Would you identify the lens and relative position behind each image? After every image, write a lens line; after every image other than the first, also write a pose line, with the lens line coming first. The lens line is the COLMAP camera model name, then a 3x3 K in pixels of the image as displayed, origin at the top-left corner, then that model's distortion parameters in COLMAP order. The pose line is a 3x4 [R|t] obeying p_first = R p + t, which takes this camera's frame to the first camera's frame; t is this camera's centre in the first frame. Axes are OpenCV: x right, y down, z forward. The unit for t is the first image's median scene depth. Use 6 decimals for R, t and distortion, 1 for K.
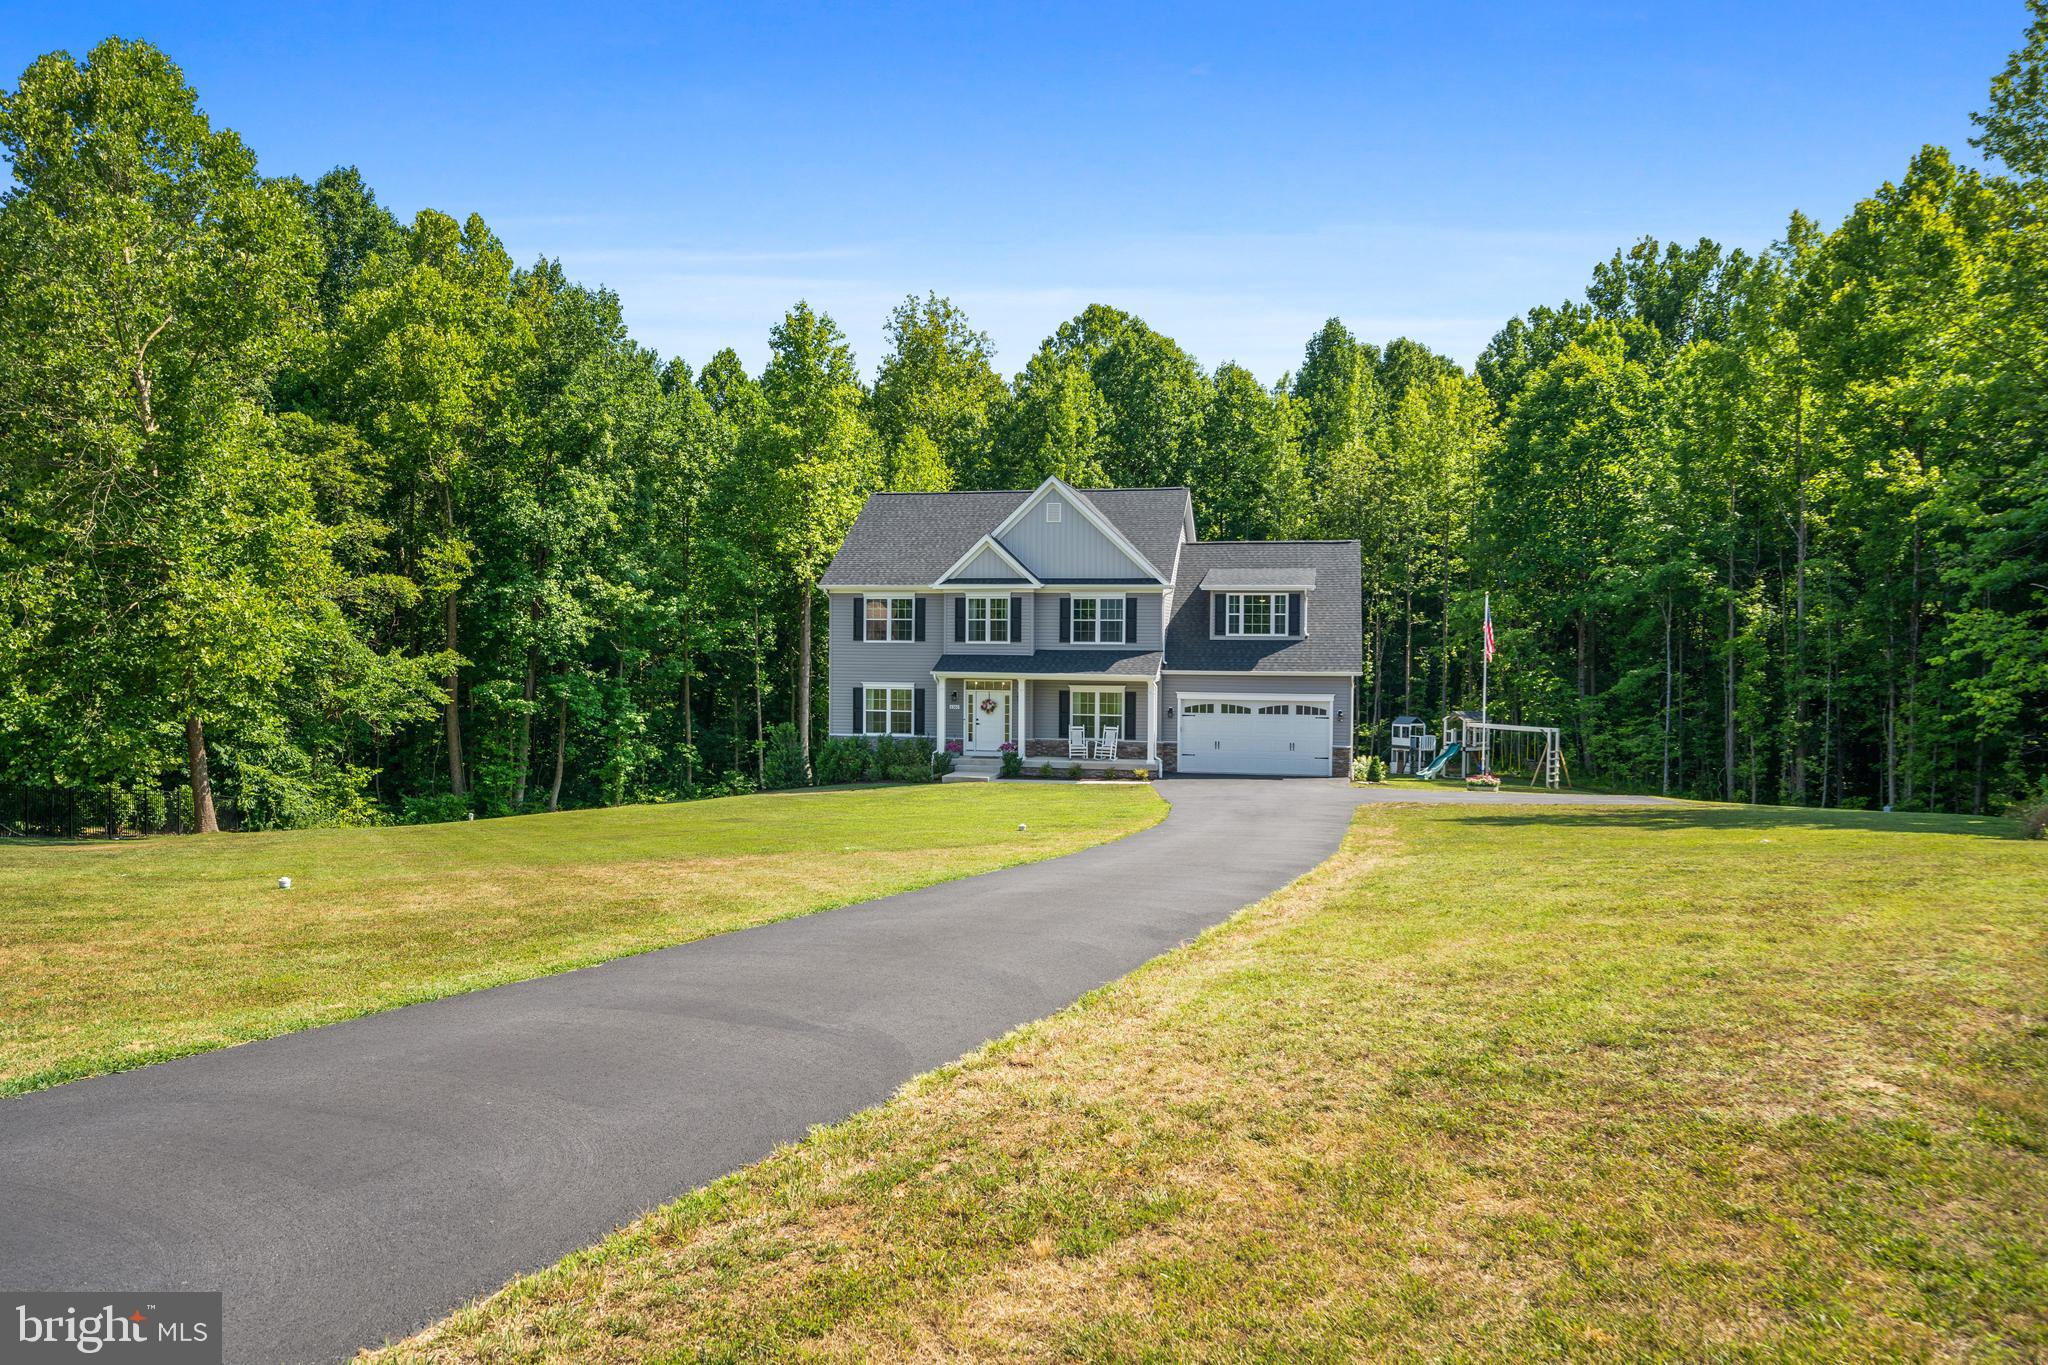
lens RADIAL K [[1388.1, 0, 1009.4], [0, 1388.1, 688.8], [0, 0, 1]] dist [0.000523, 0.001551]
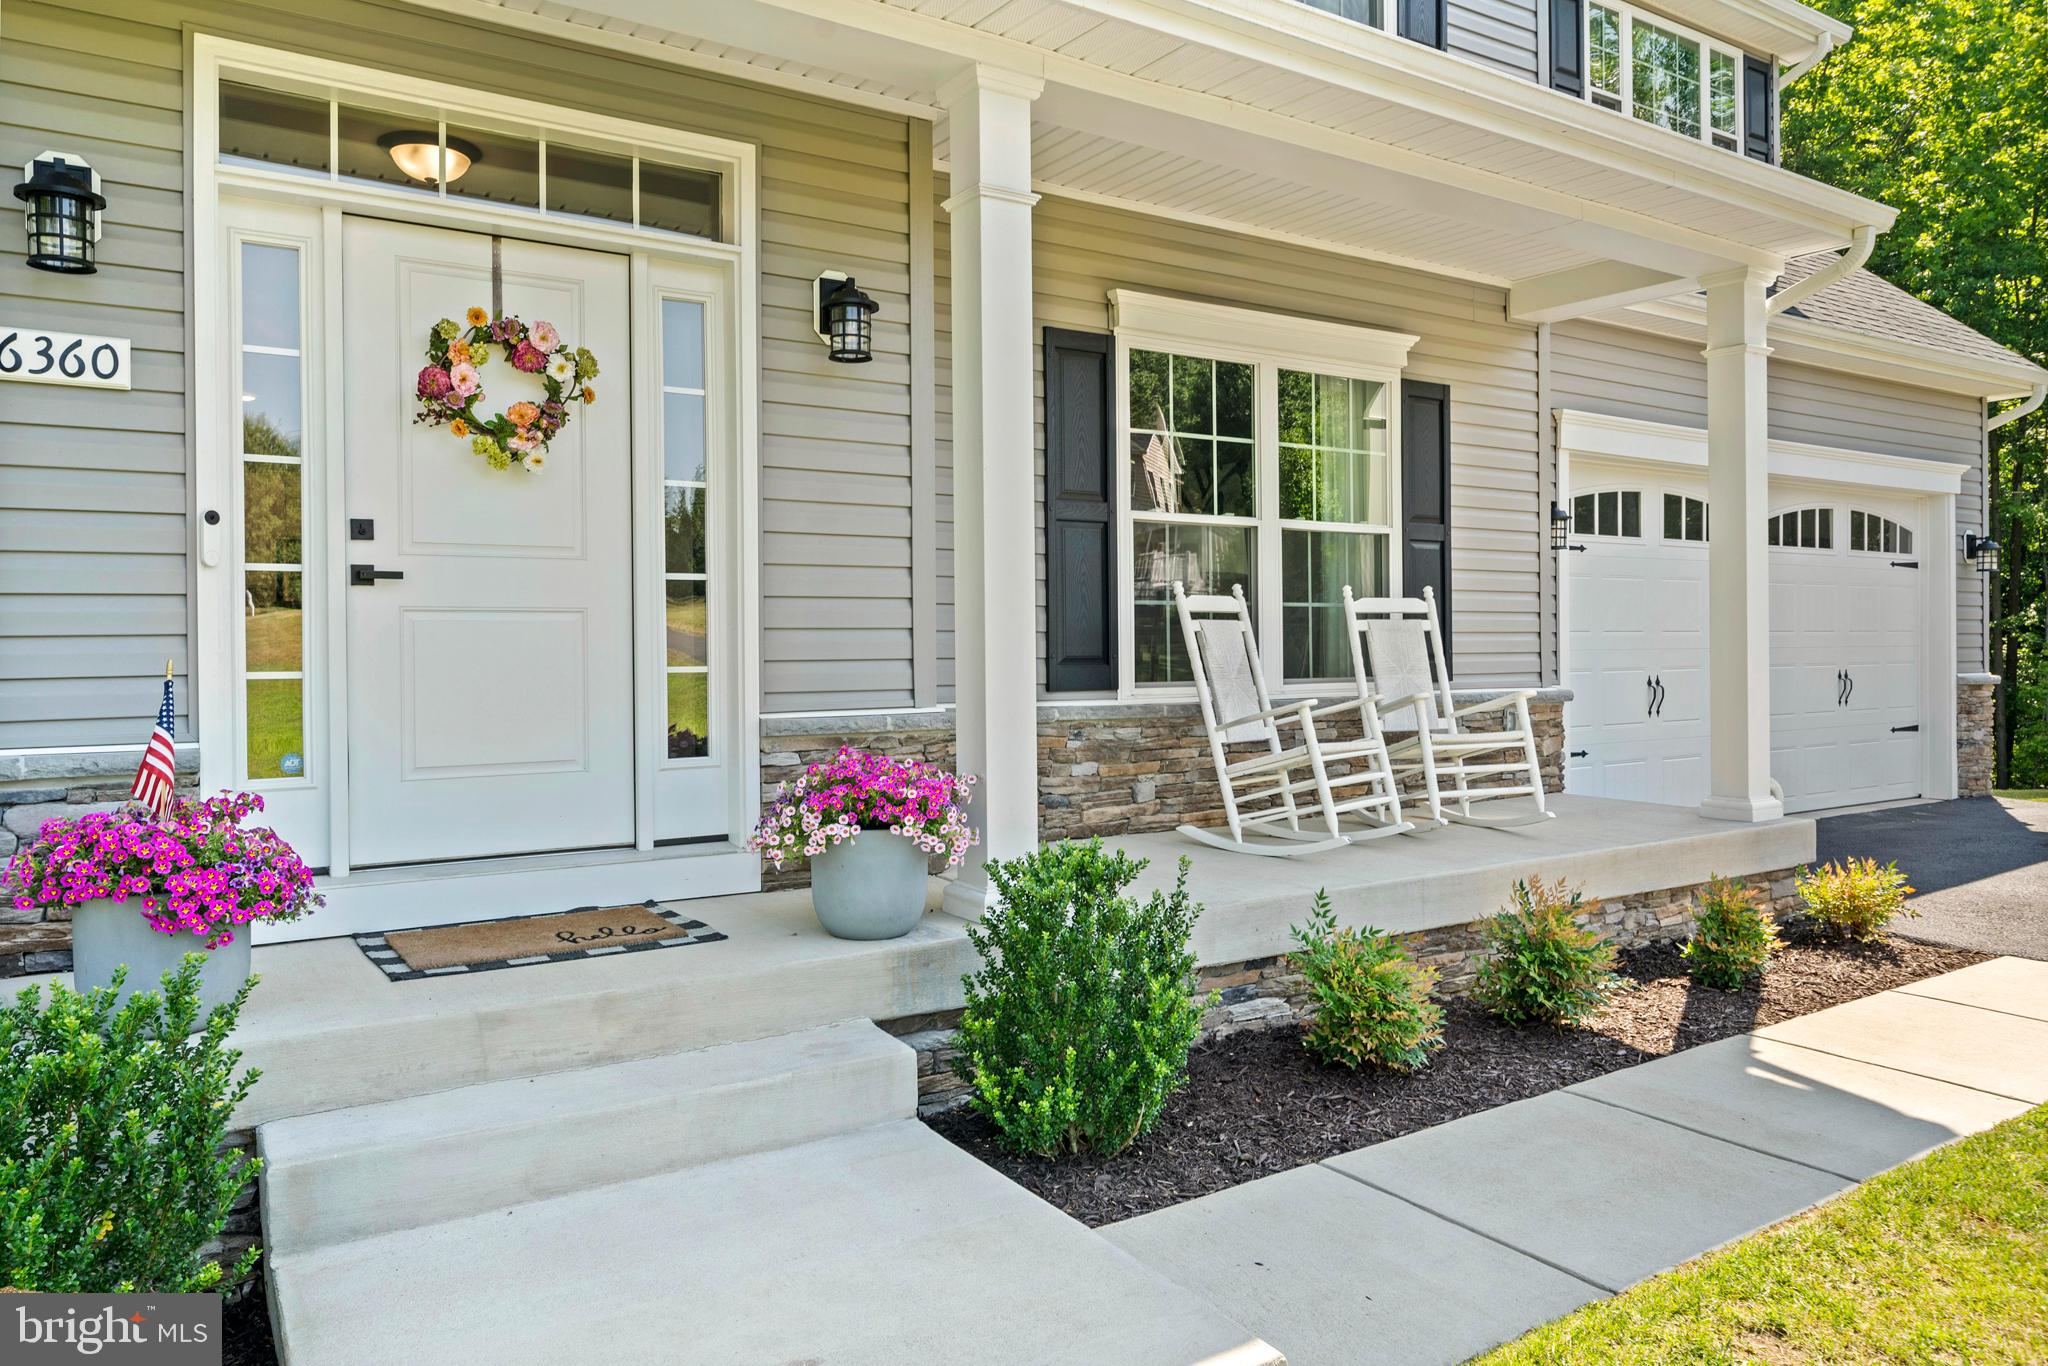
lens RADIAL K [[1388.1, 0, 1013.5], [0, 1388.1, 653.2], [0, 0, 1]] dist [0.000523, 0.001551]
pose [[0.704920, -0.015437, 0.709119, -0.057796], [0.038883, 0.999101, -0.016903, 0.033614], [-0.708220, 0.039488, 0.704886, 0.908653]]
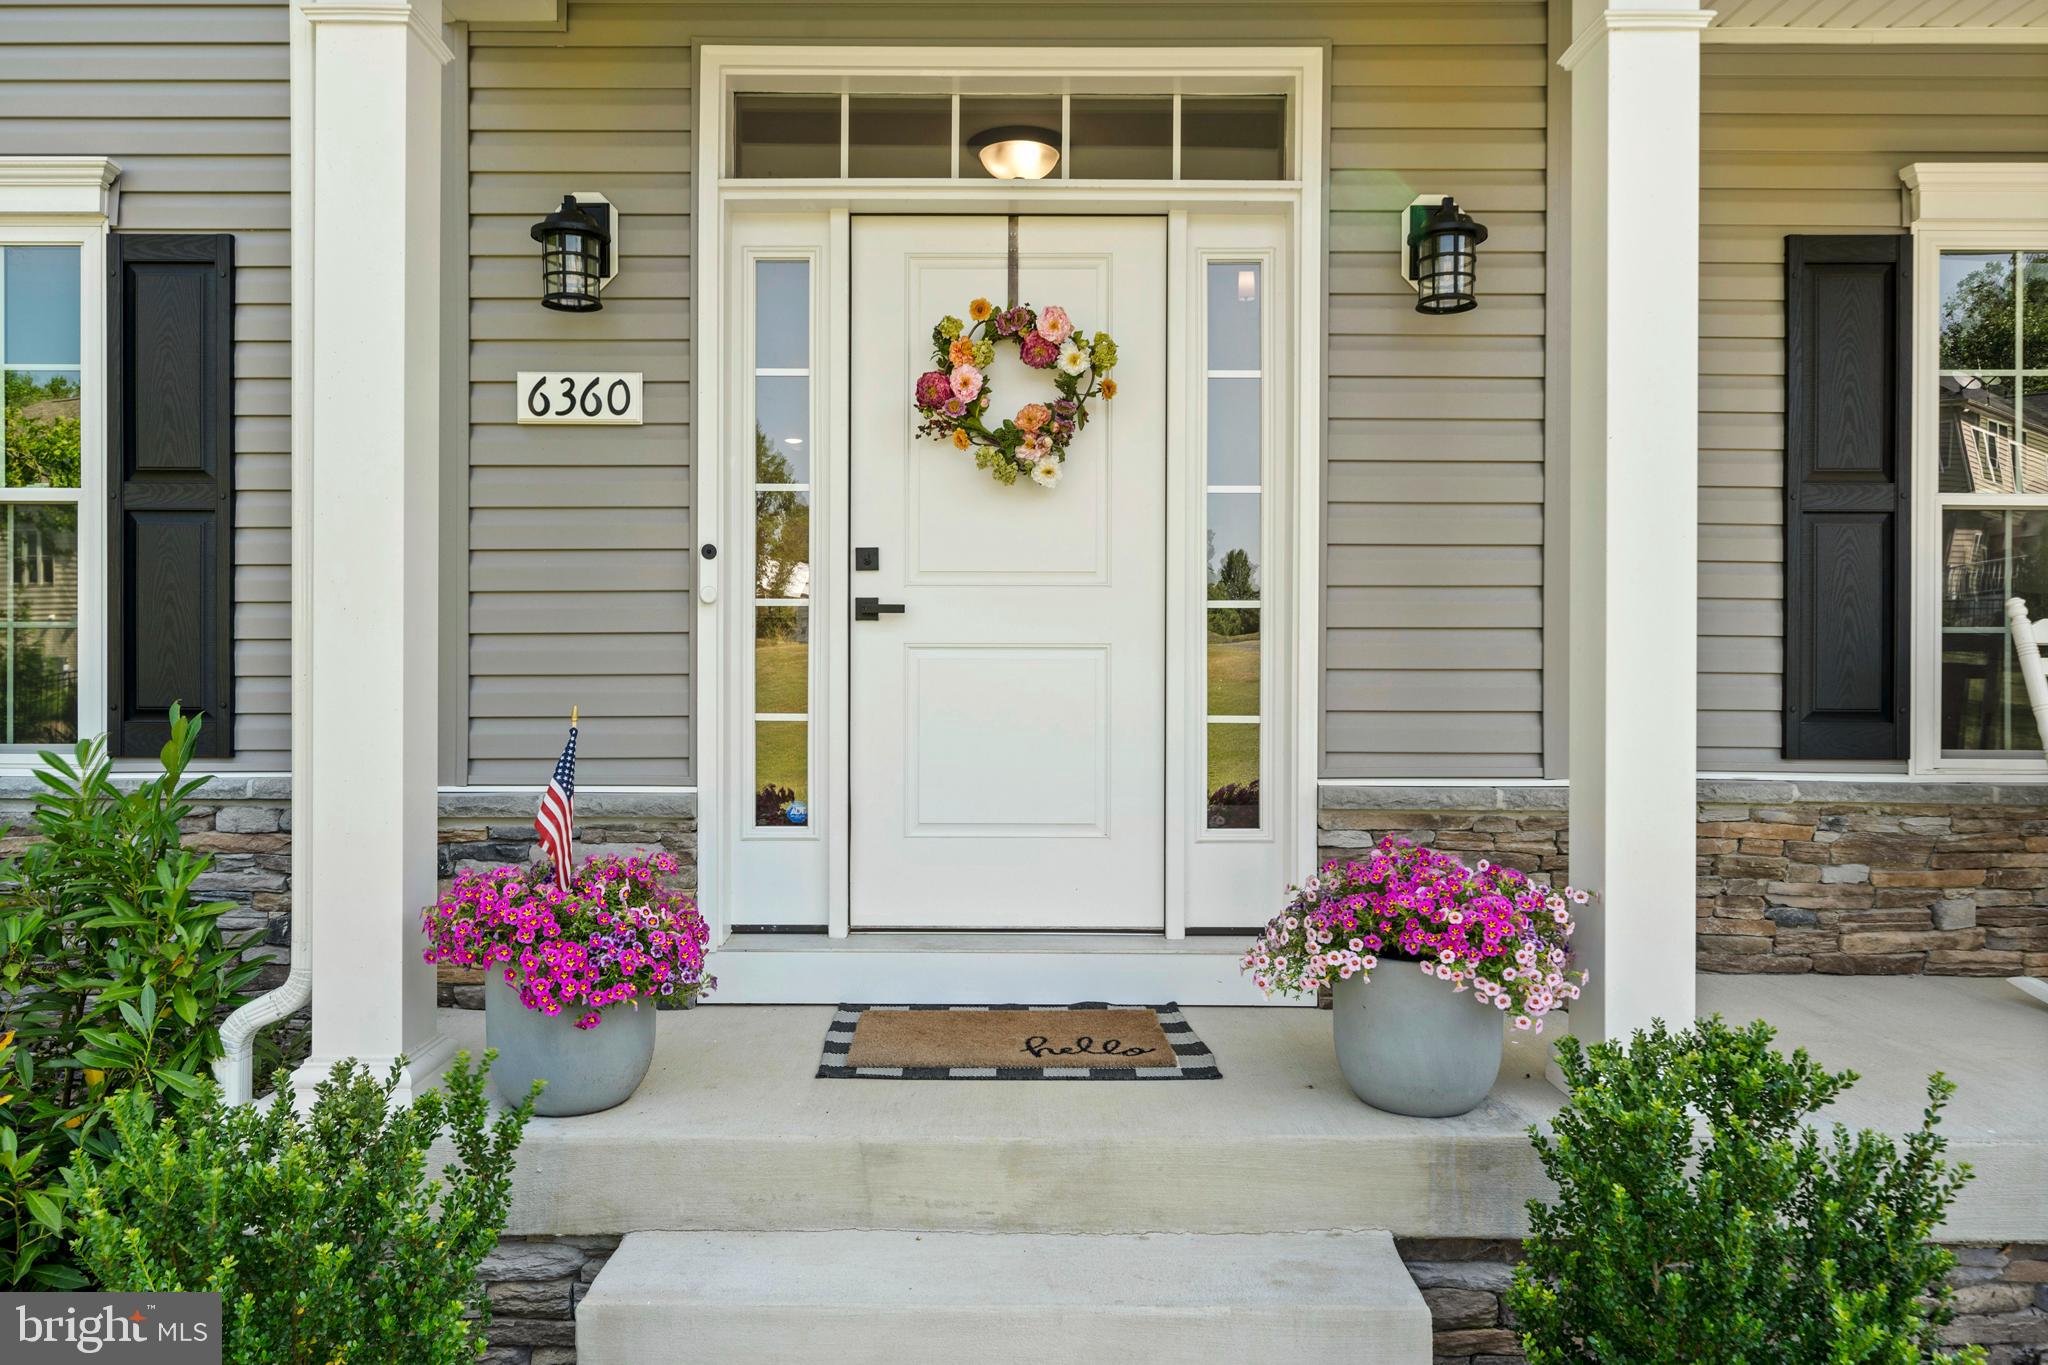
lens RADIAL K [[1388.1, 0, 998.7], [0, 1388.1, 681.6], [0, 0, 1]] dist [0.000523, 0.001551]
pose [[0.976143, -0.005050, 0.217068, -0.033523], [0.011582, 0.999517, -0.028831, 0.032109], [-0.216817, 0.030657, 0.975731, 0.920380]]
